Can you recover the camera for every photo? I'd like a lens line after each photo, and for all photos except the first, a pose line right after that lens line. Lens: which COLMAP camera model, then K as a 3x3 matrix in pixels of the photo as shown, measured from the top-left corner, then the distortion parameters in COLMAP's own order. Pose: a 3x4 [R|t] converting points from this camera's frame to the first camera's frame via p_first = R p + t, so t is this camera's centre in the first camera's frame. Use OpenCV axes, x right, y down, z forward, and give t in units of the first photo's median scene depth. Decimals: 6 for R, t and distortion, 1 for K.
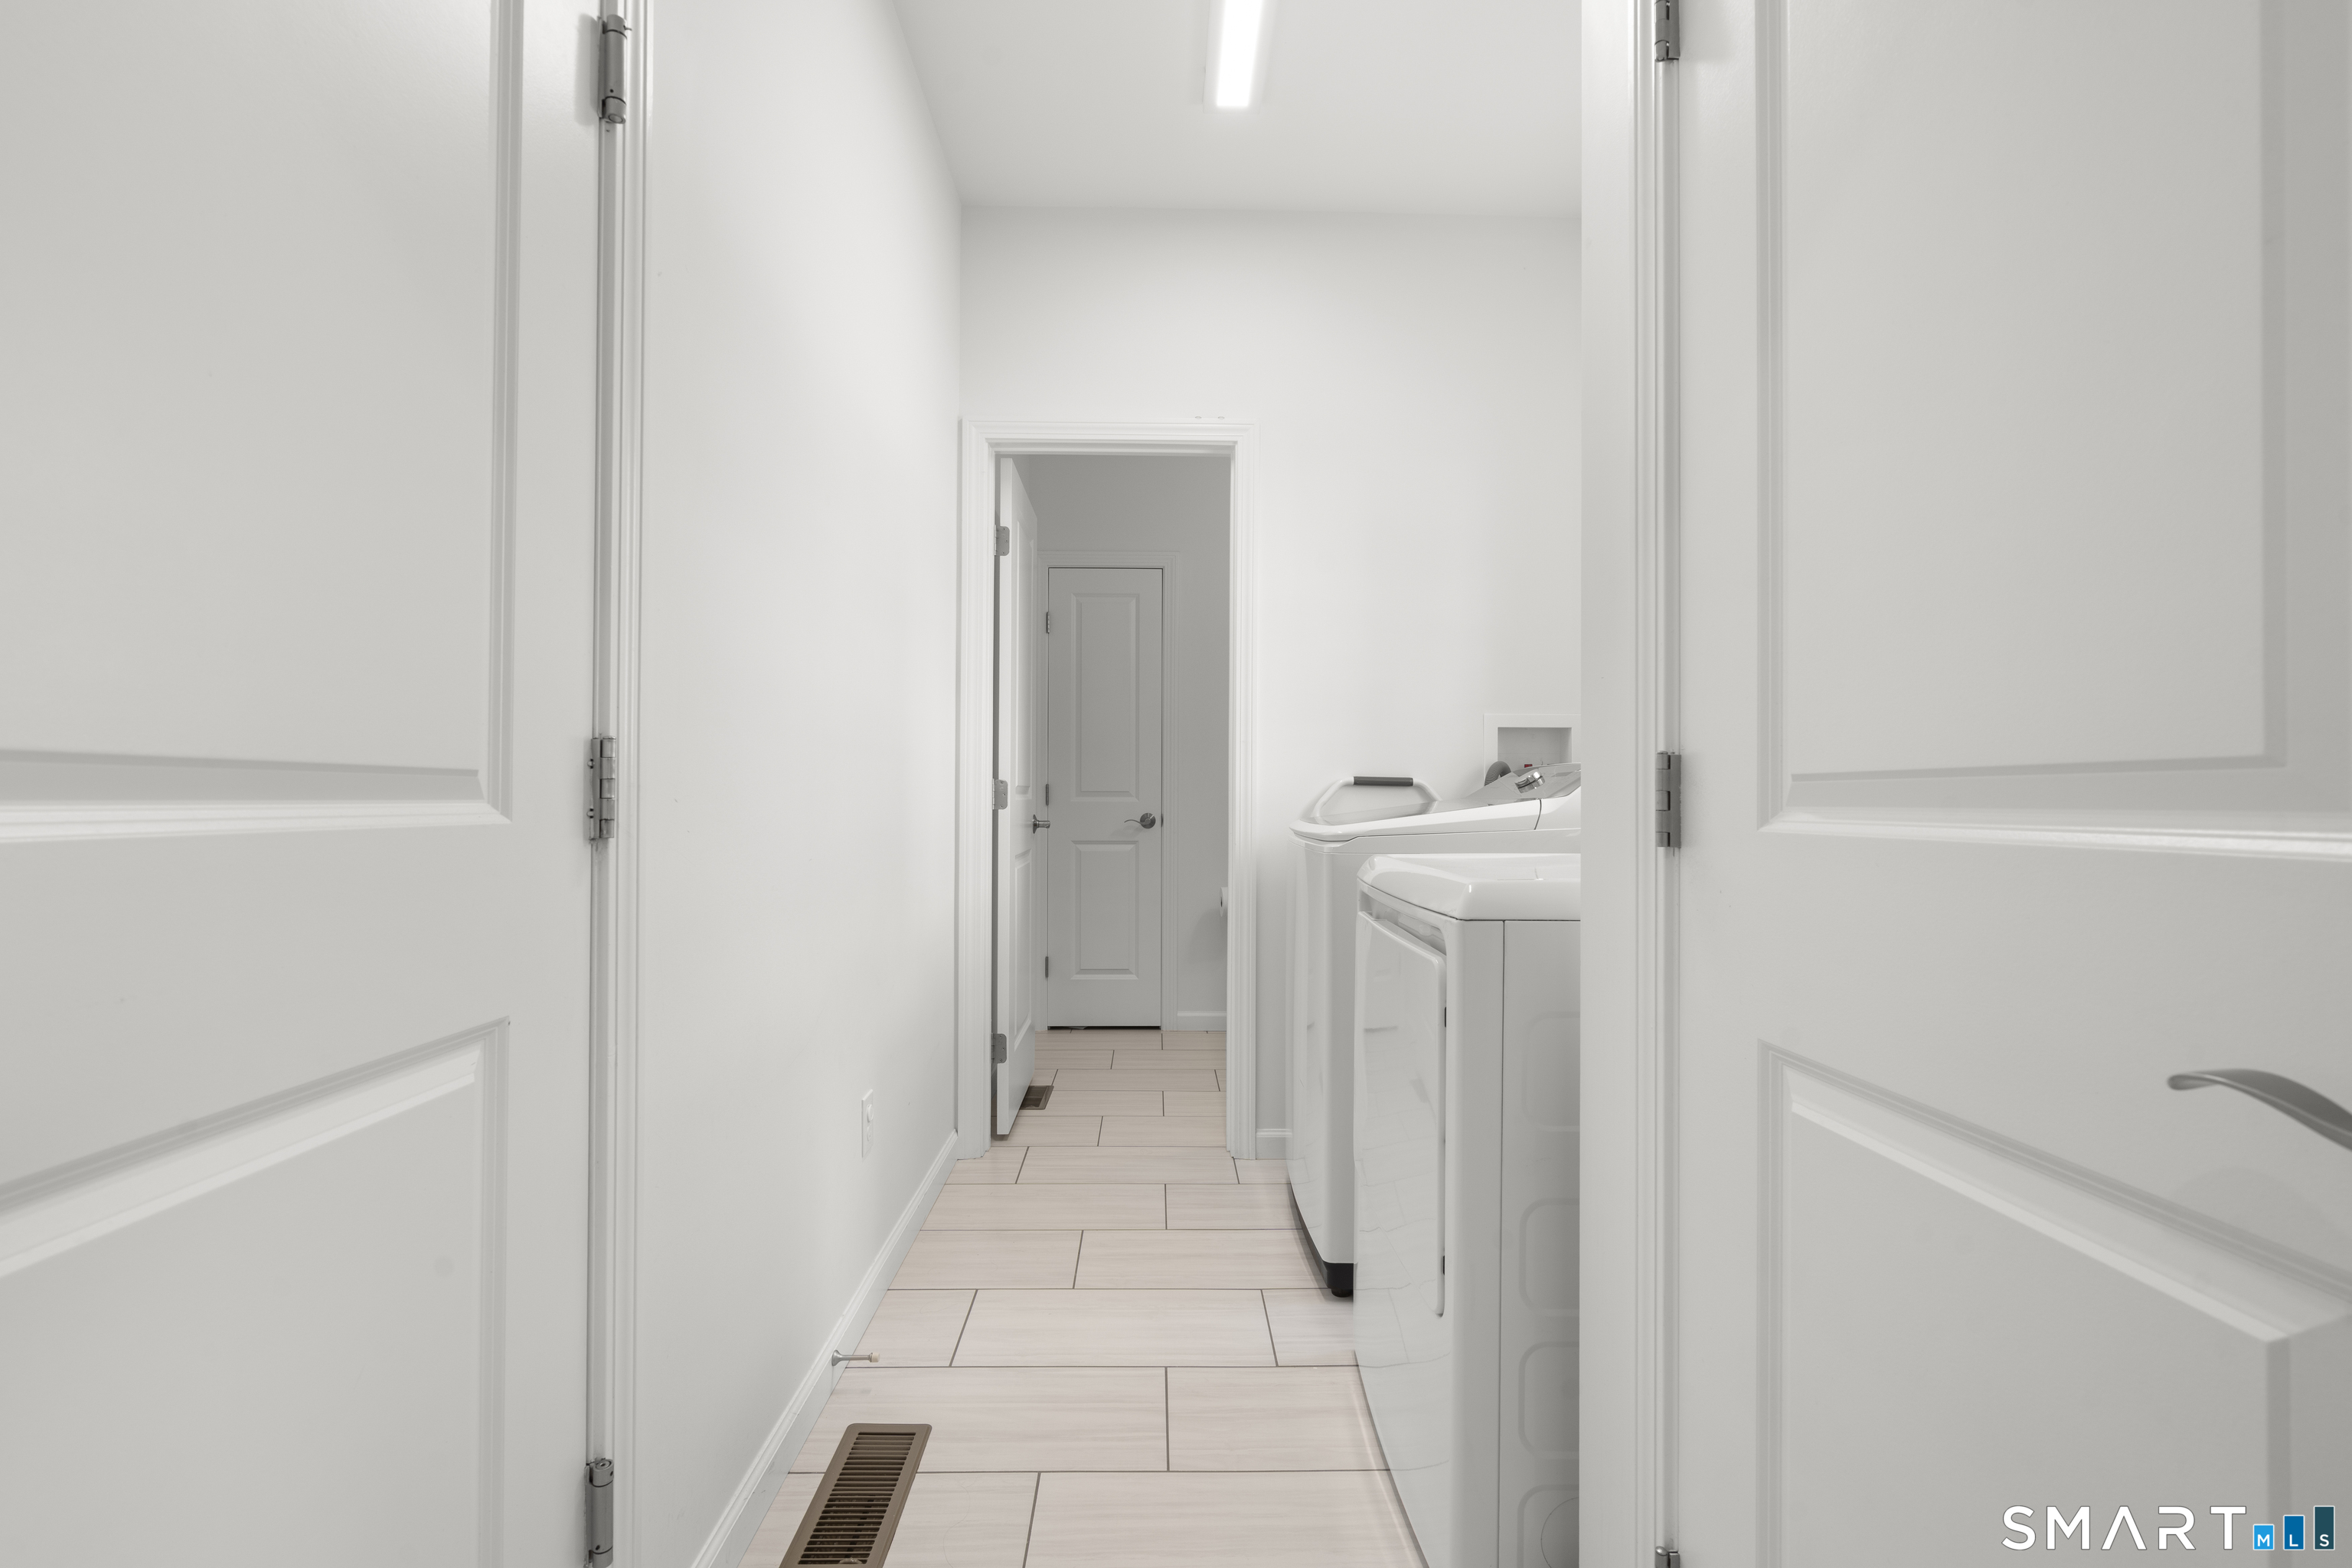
lens RADIAL K [[1062.9, 0, 1172.2], [0, 1062.9, 791.1], [0, 0, 1]] dist [0.000962, 0.000024]
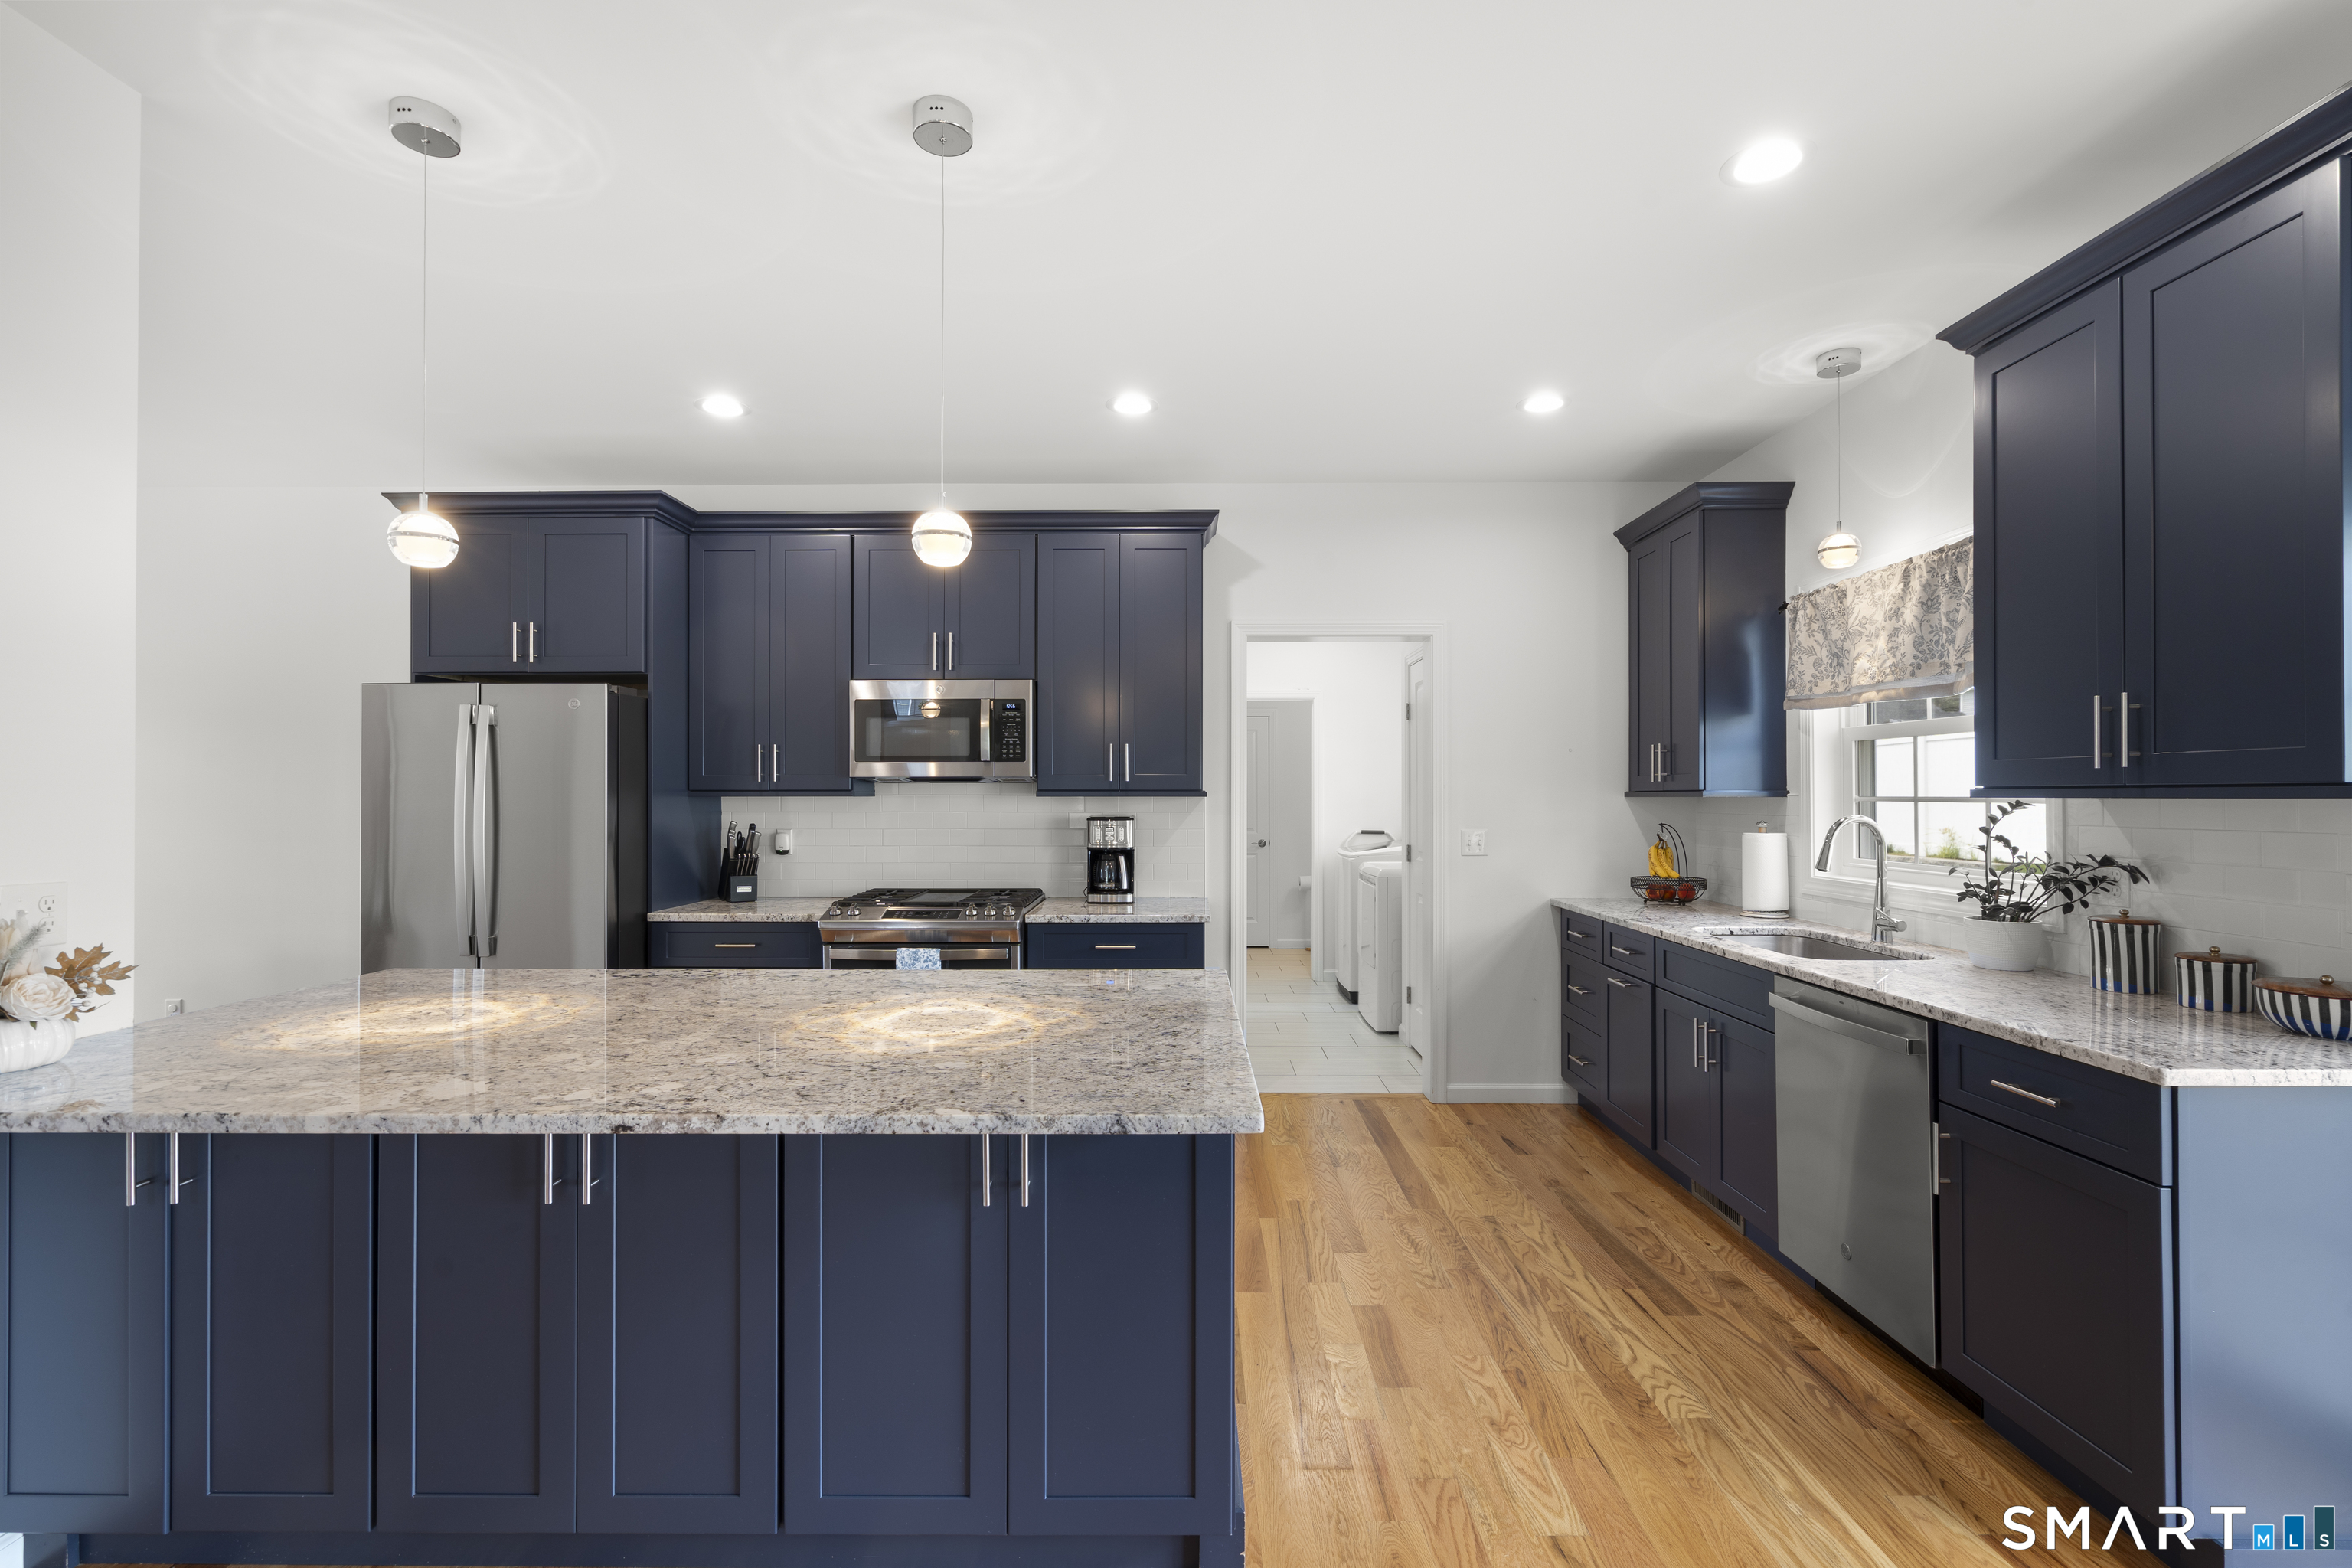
lens RADIAL K [[1062.9, 0, 1172.5], [0, 1062.9, 795.8], [0, 0, 1]] dist [0.000962, 0.000024]
pose [[0.998804, -0.012843, -0.047182, -0.172249], [0.012869, 0.999917, 0.000242, -0.110710], [0.047175, -0.000849, 0.998886, -1.682218]]
